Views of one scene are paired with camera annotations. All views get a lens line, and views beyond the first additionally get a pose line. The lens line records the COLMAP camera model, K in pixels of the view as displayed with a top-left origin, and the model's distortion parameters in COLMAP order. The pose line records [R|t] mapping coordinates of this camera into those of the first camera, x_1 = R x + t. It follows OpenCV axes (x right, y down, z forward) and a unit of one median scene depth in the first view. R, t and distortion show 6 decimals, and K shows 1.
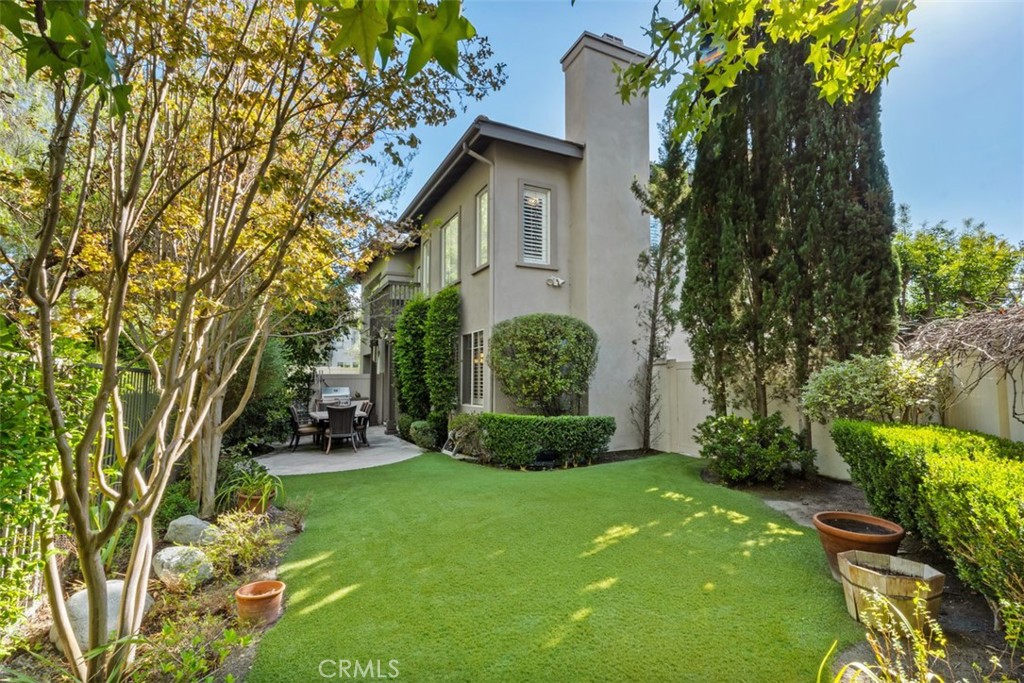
lens RADIAL K [[466.0, 0, 514.8], [0, 466.0, 347.2], [0, 0, 1]] dist [0.006639, -0.001085]
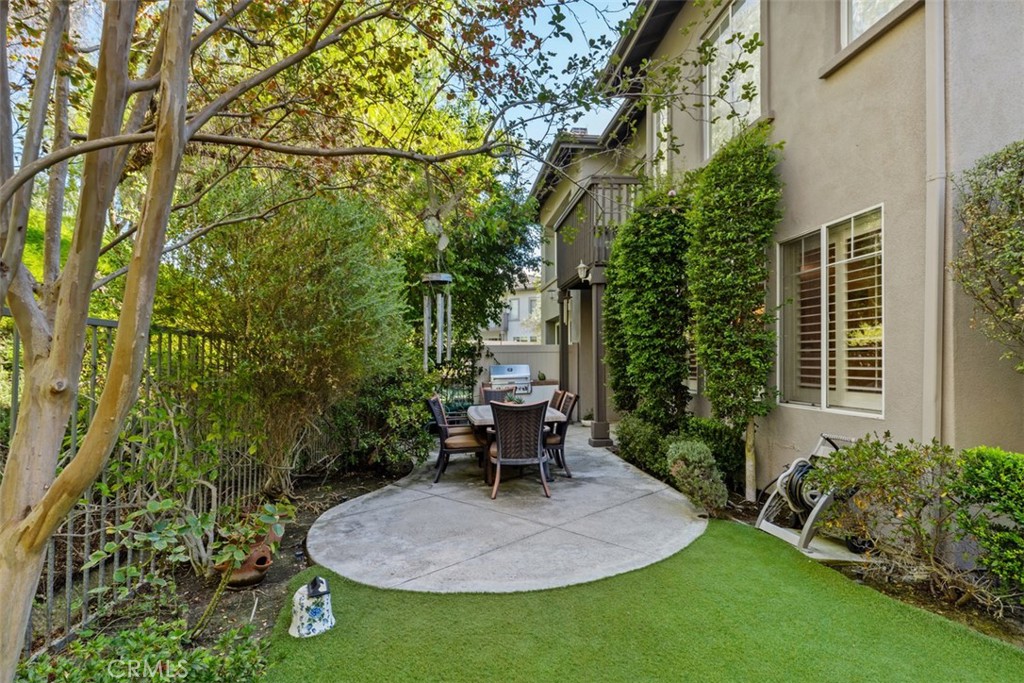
lens RADIAL K [[505.2, 0, 513.5], [0, 505.2, 348.4], [0, 0, 1]] dist [0.000021, 0.000841]
pose [[0.933981, -0.007576, -0.357244, -0.170845], [0.024933, 0.998720, 0.044006, 0.043464], [0.356453, -0.050008, 0.932974, 0.463570]]
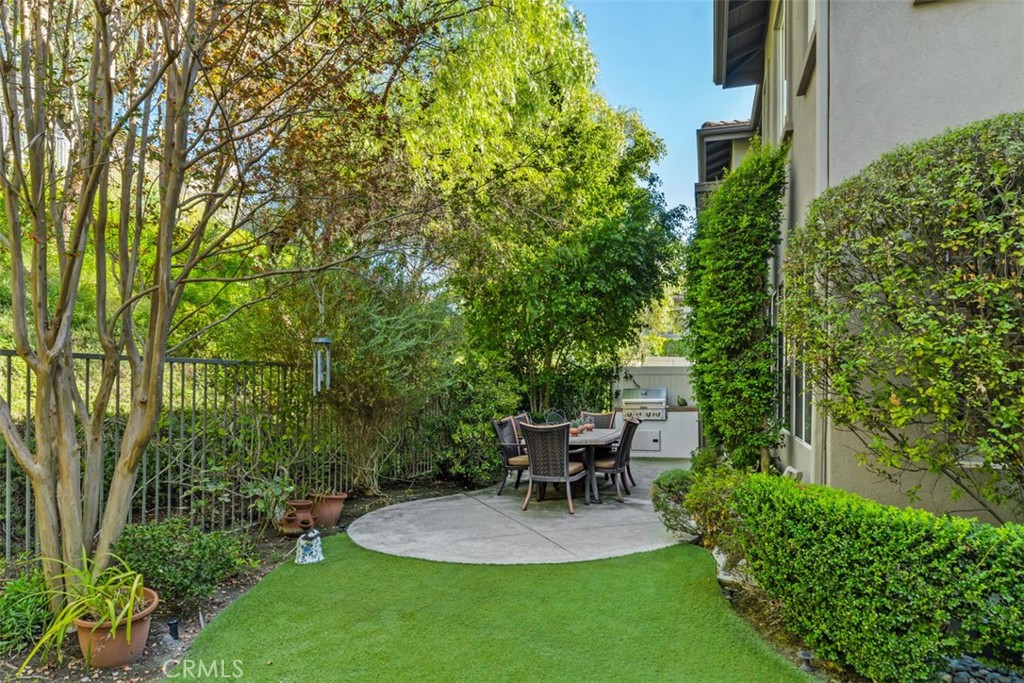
lens RADIAL K [[616.4, 0, 527.3], [0, 616.4, 377.3], [0, 0, 1]] dist [0.003573, -0.000124]
pose [[0.712175, 0.007635, -0.701961, 0.092304], [0.040731, 0.997807, 0.052176, 0.033227], [0.700820, -0.065750, 0.710302, 0.447029]]
